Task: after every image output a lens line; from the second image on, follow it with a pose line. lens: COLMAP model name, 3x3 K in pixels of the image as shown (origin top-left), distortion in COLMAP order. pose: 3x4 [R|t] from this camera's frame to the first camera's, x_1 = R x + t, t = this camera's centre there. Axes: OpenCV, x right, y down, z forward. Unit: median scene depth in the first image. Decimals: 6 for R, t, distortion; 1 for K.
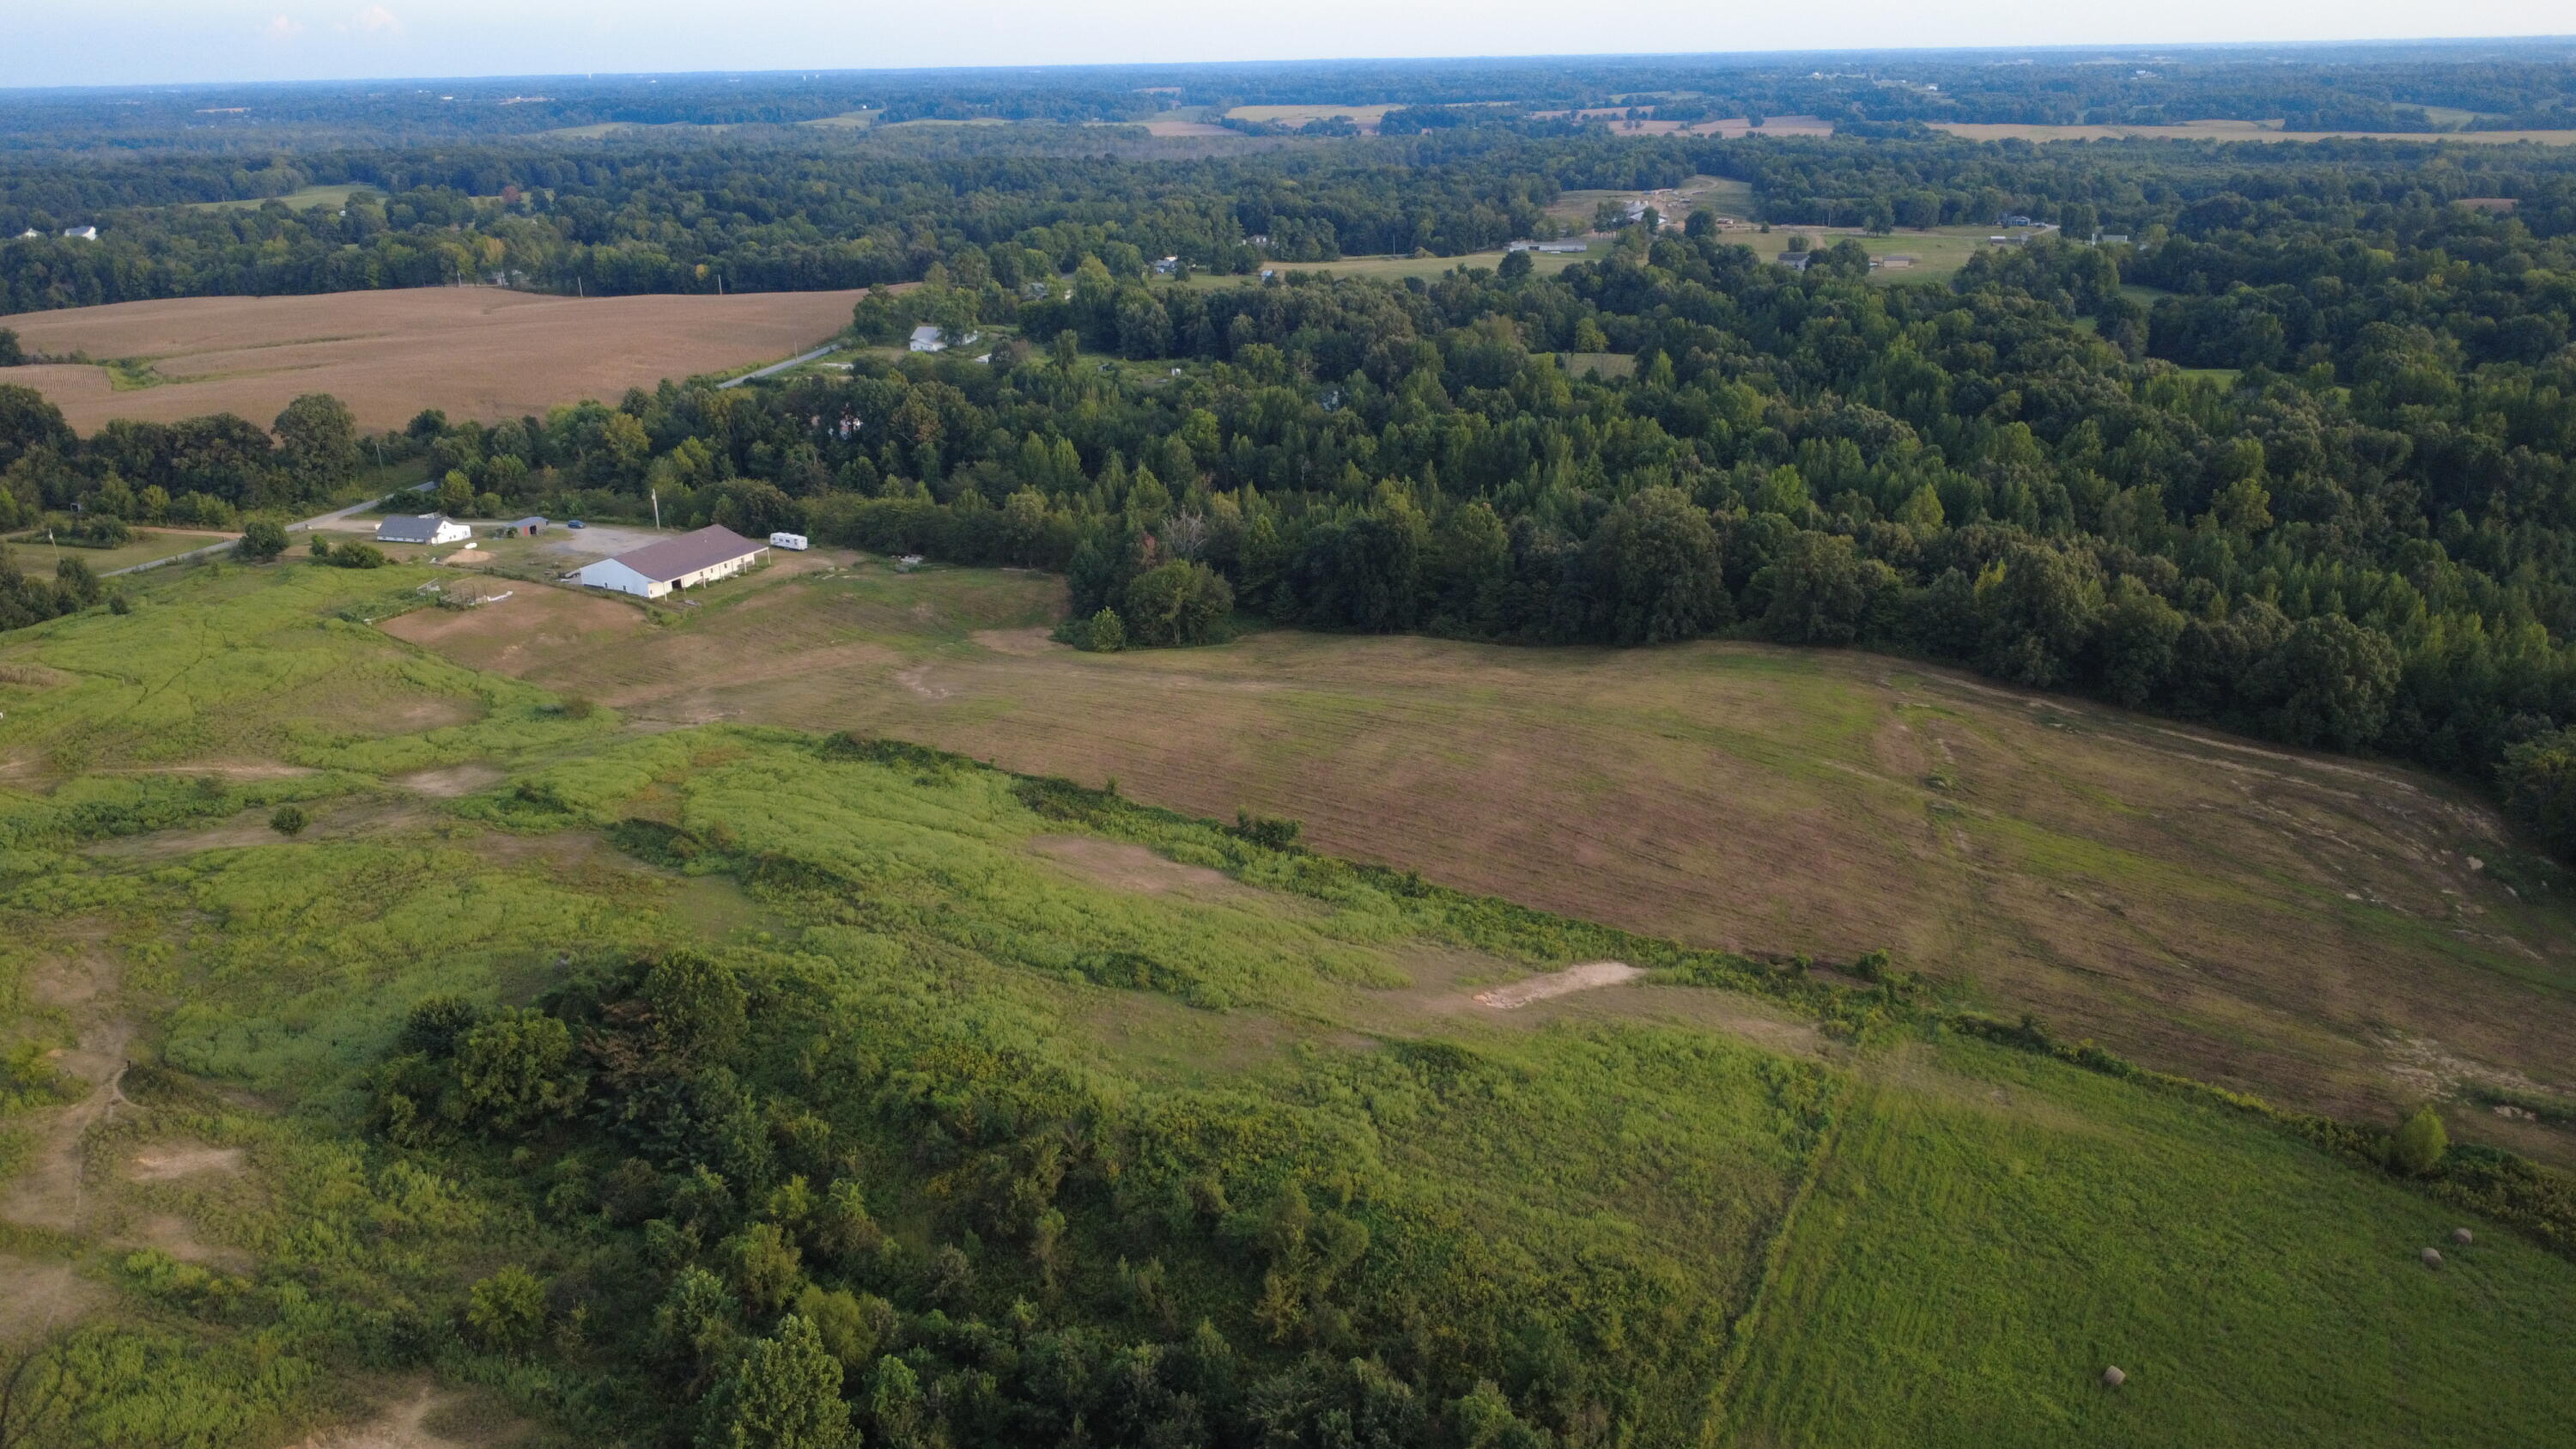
lens RADIAL K [[1879.8, 0, 1286.8], [0, 1879.8, 728.8], [0, 0, 1]] dist [-0.002029, 0.001741]
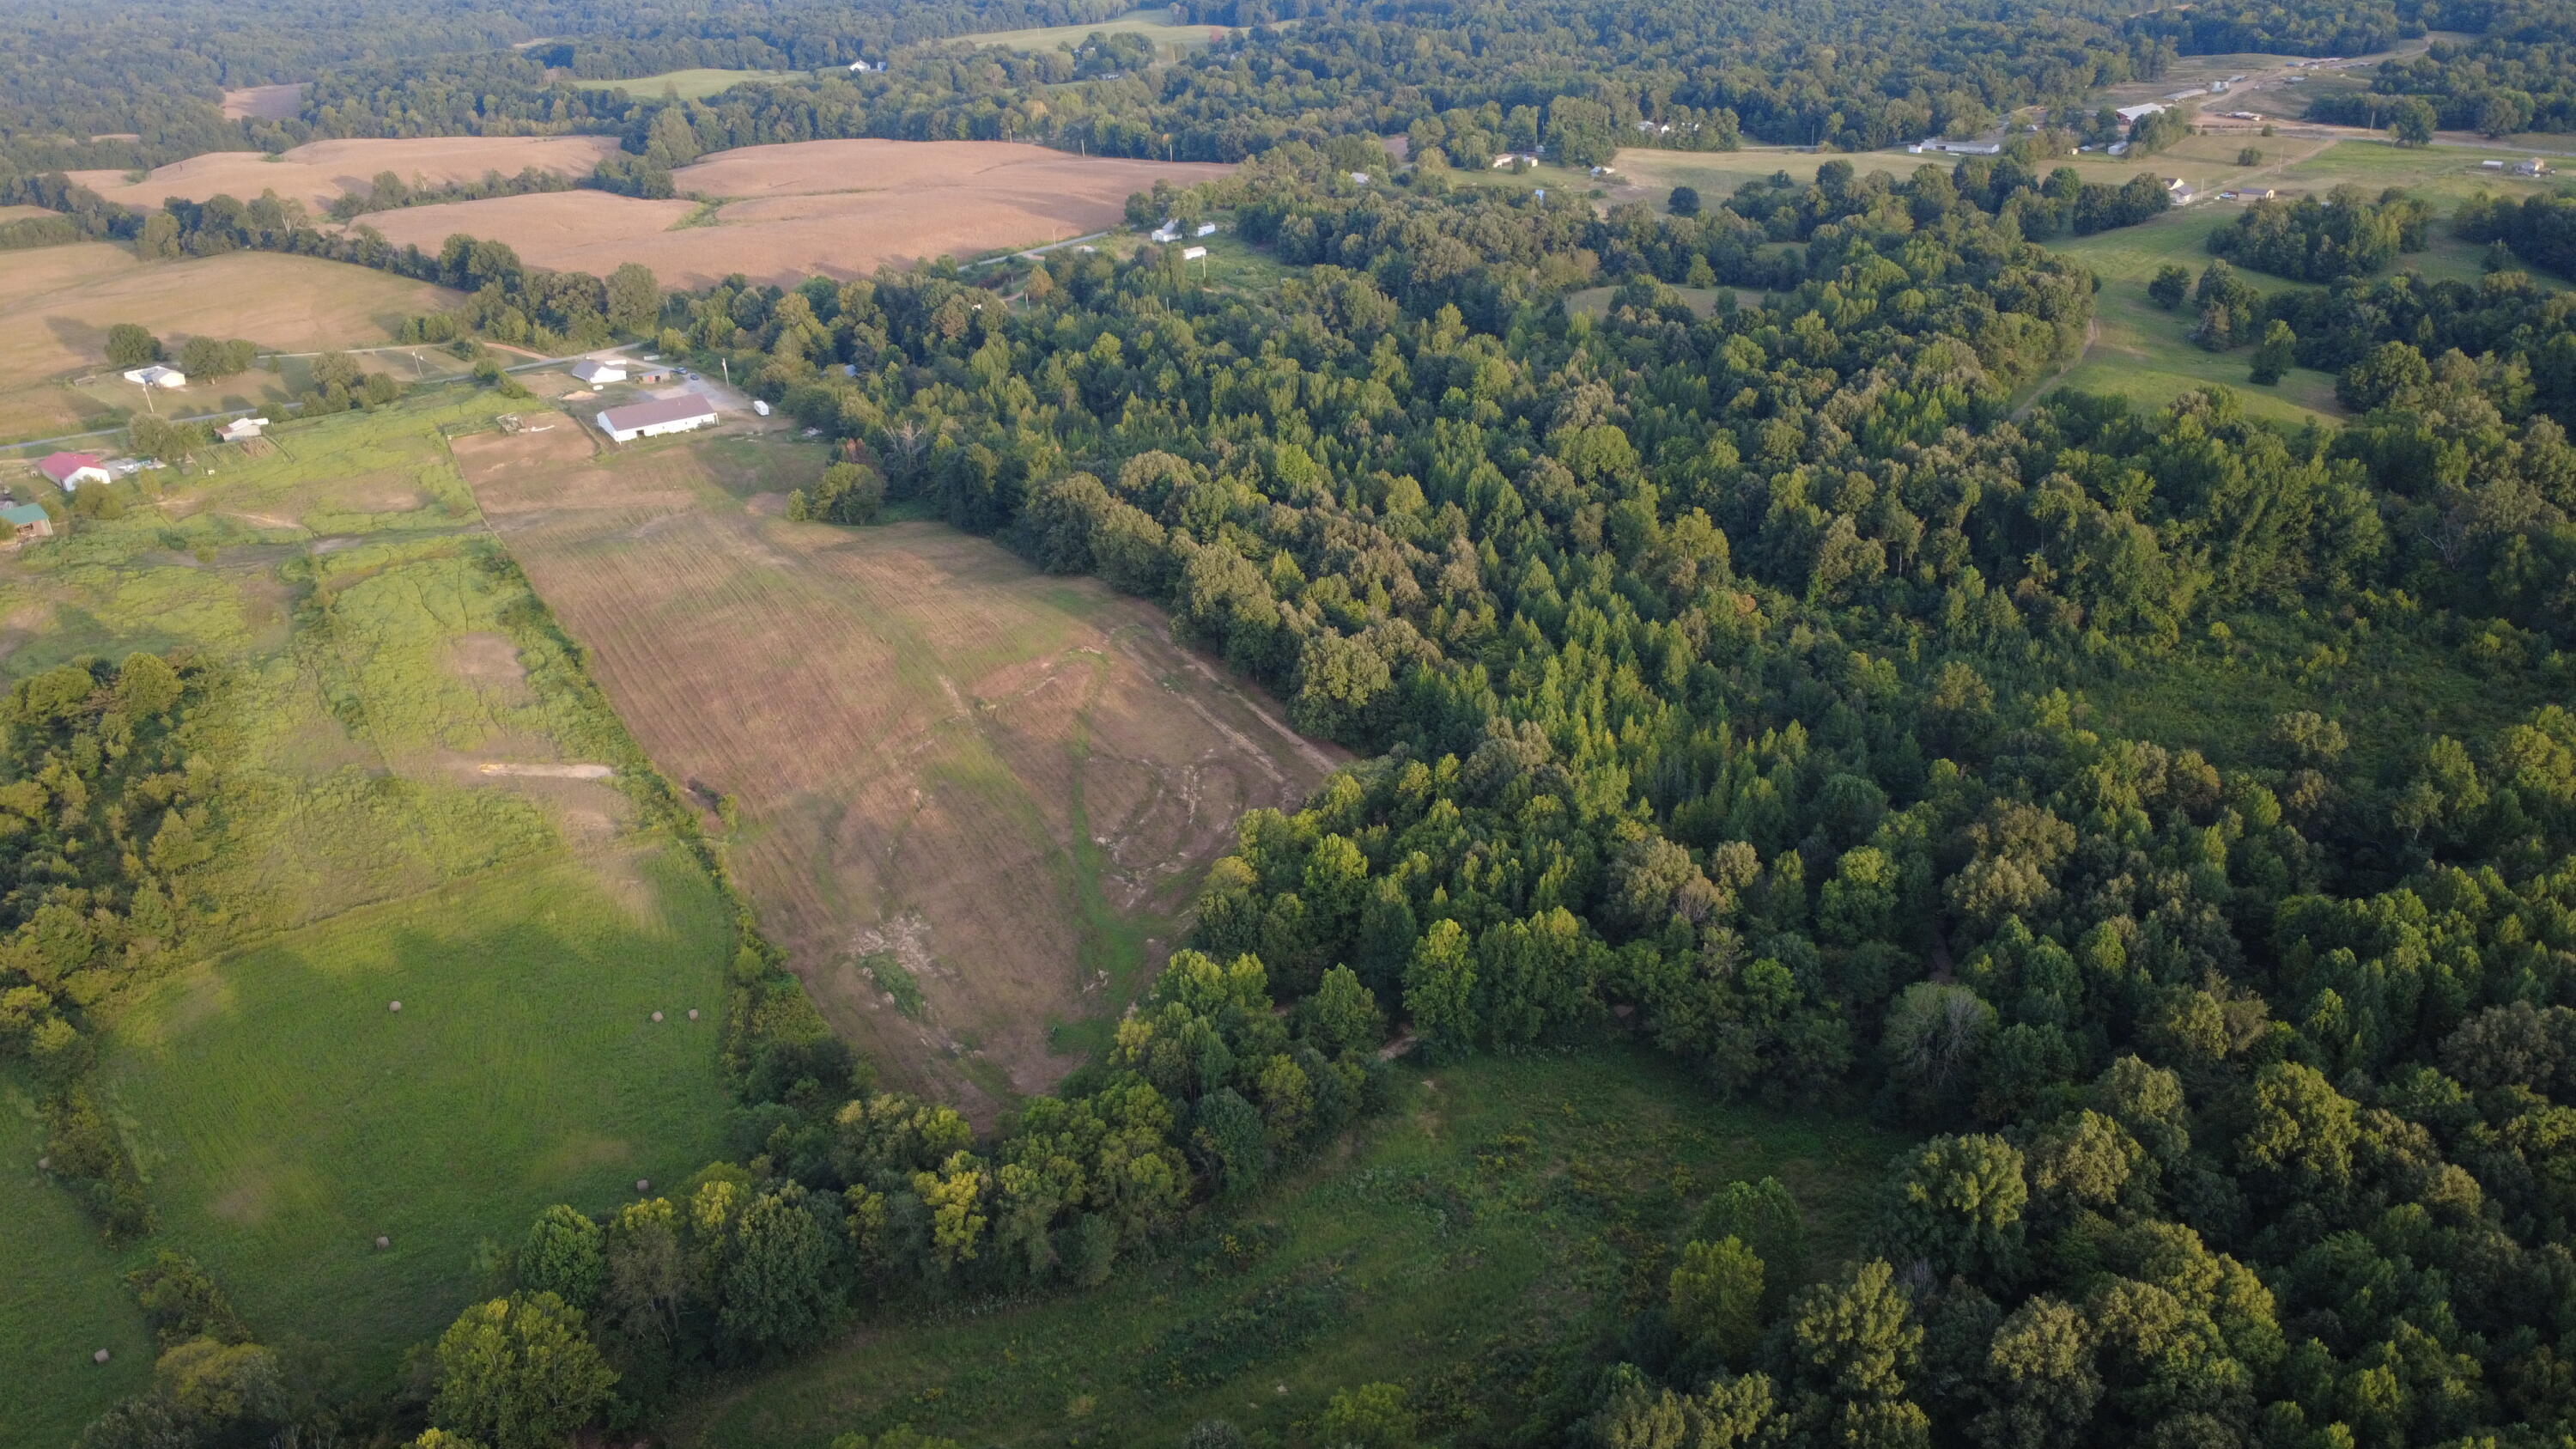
lens RADIAL K [[1873.3, 0, 1287.1], [0, 1873.3, 742.6], [0, 0, 1]] dist [-0.001586, 0.002181]
pose [[0.867357, 0.195934, -0.457495, 0.839335], [-0.140879, 0.978305, 0.151893, -0.132876], [0.477331, -0.067294, 0.876143, -0.077604]]
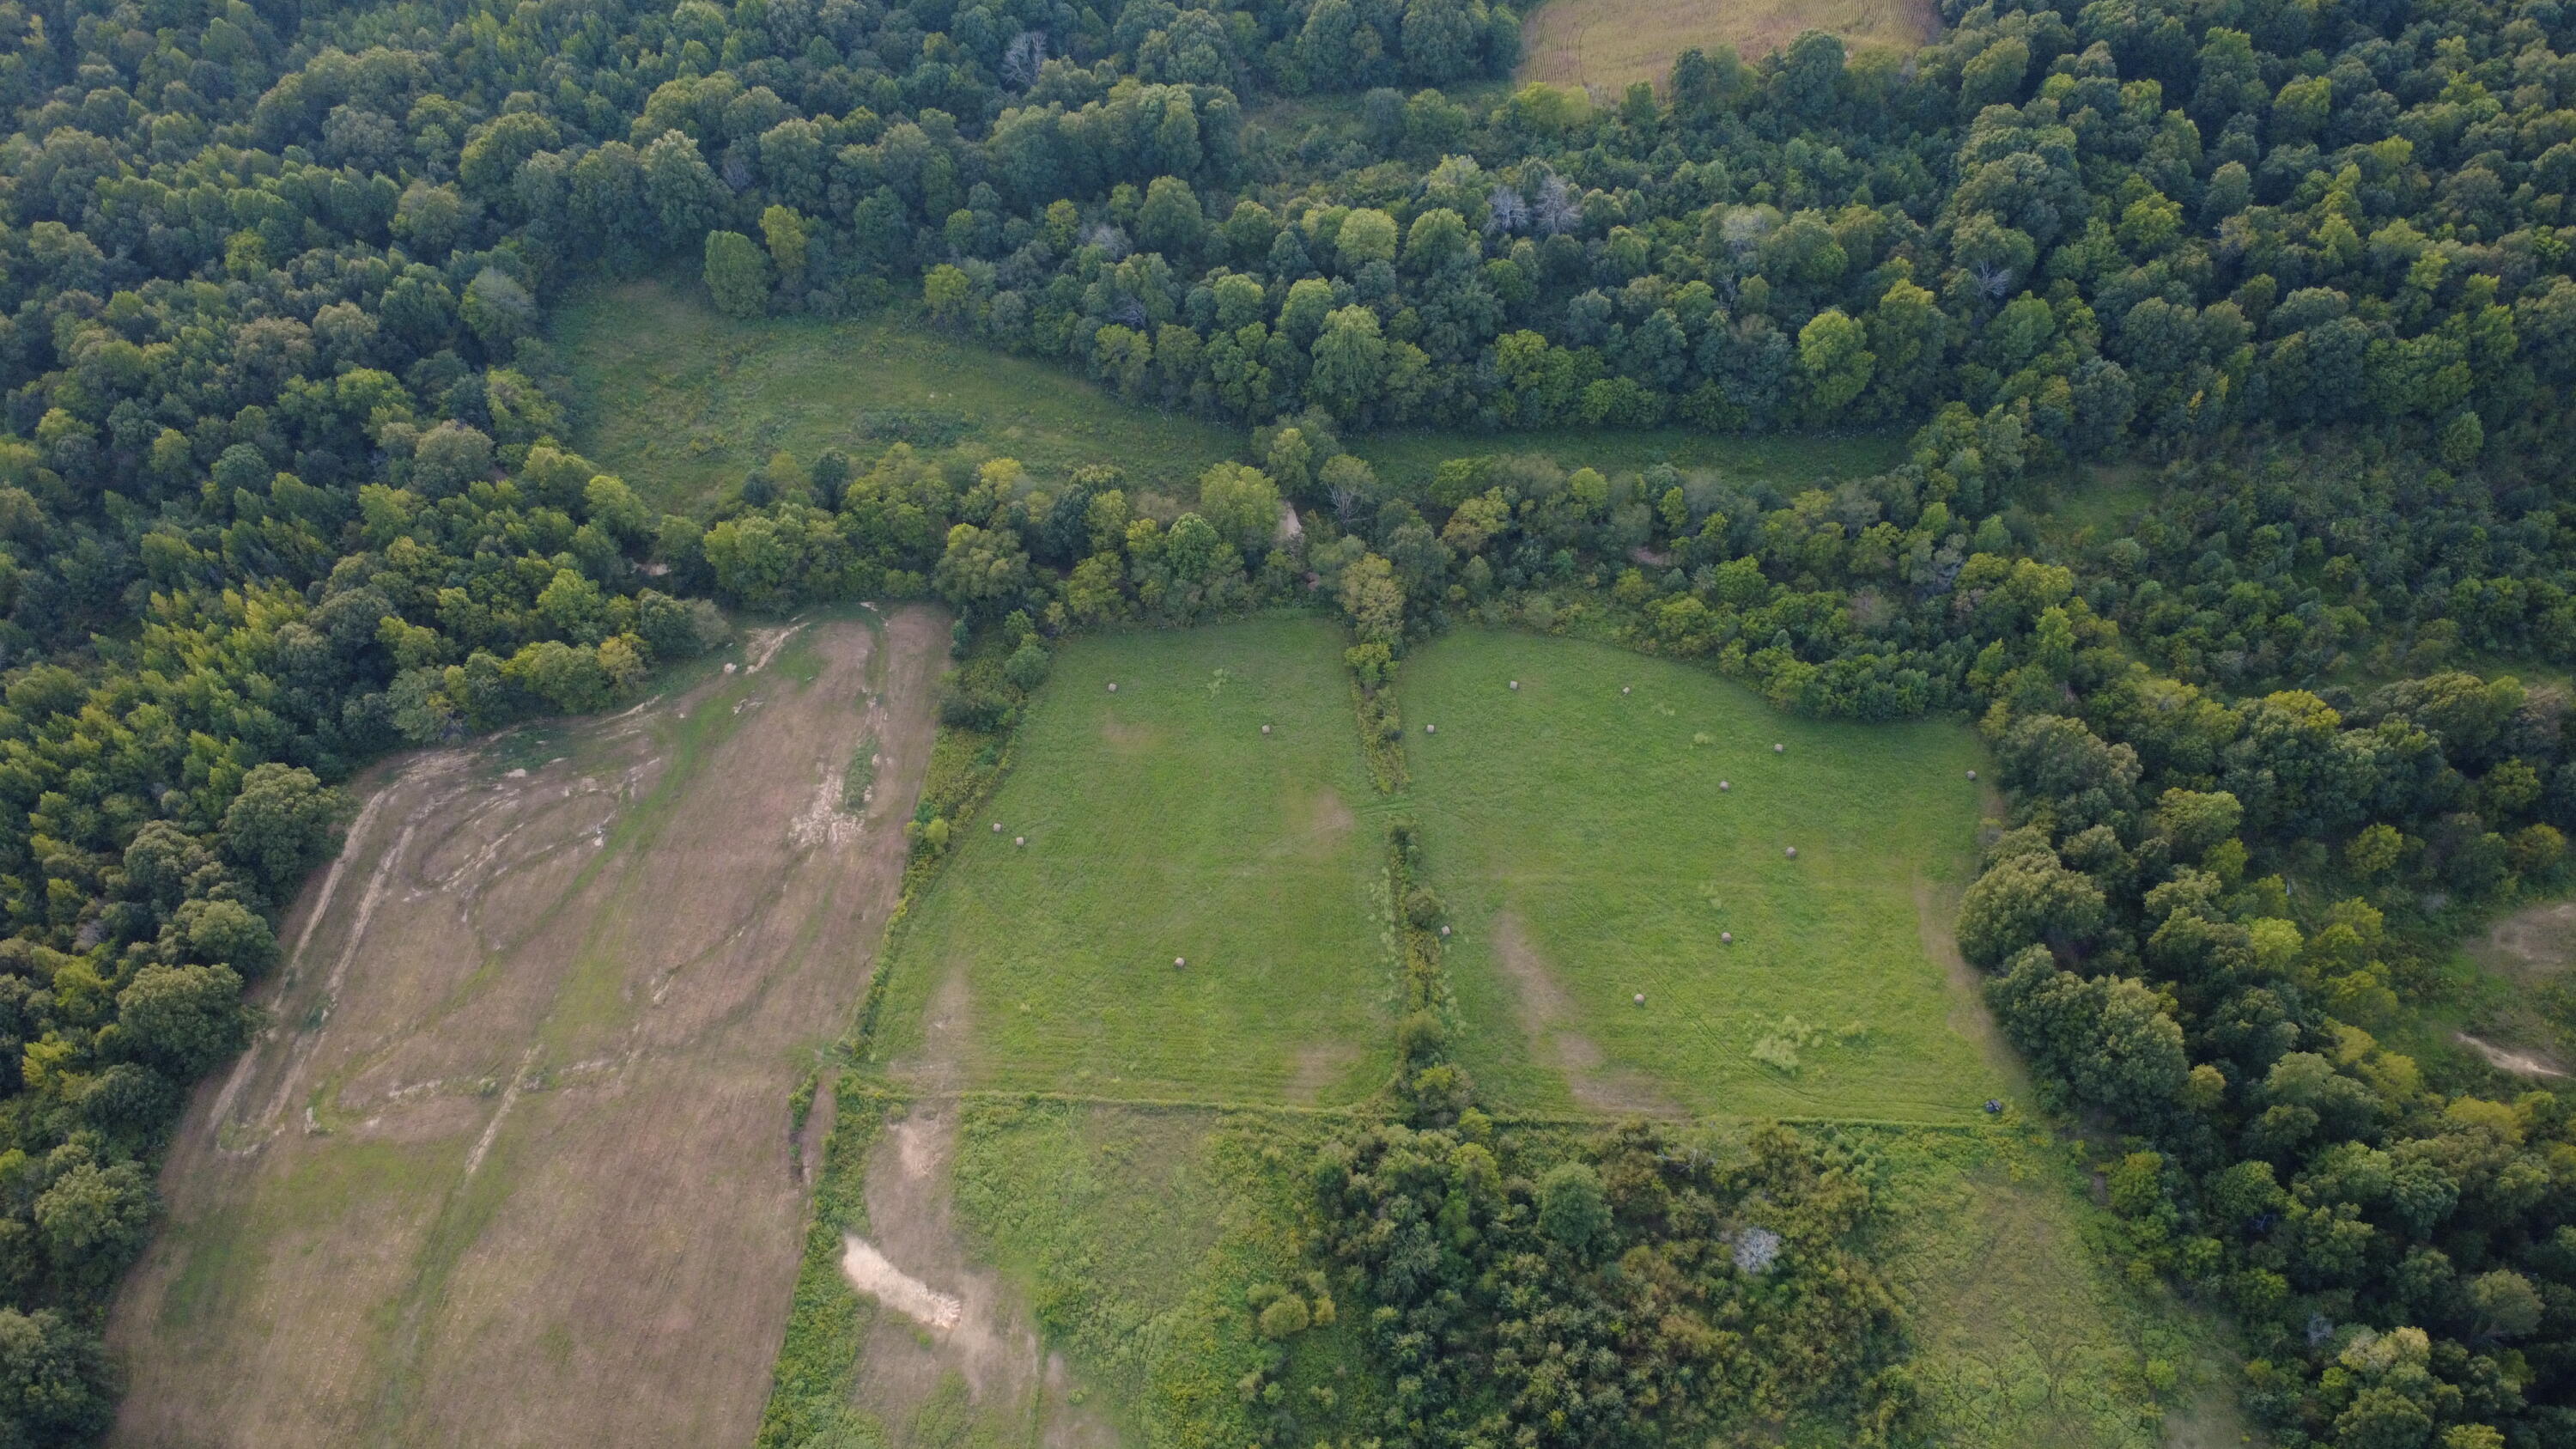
lens RADIAL K [[1879.8, 0, 1286.8], [0, 1879.8, 728.8], [0, 0, 1]] dist [-0.002029, 0.001741]
pose [[-0.392201, -0.749693, 0.533047, -0.235849], [0.347642, 0.415701, 0.840439, -0.648948], [-0.851659, 0.514930, 0.097586, 0.227969]]
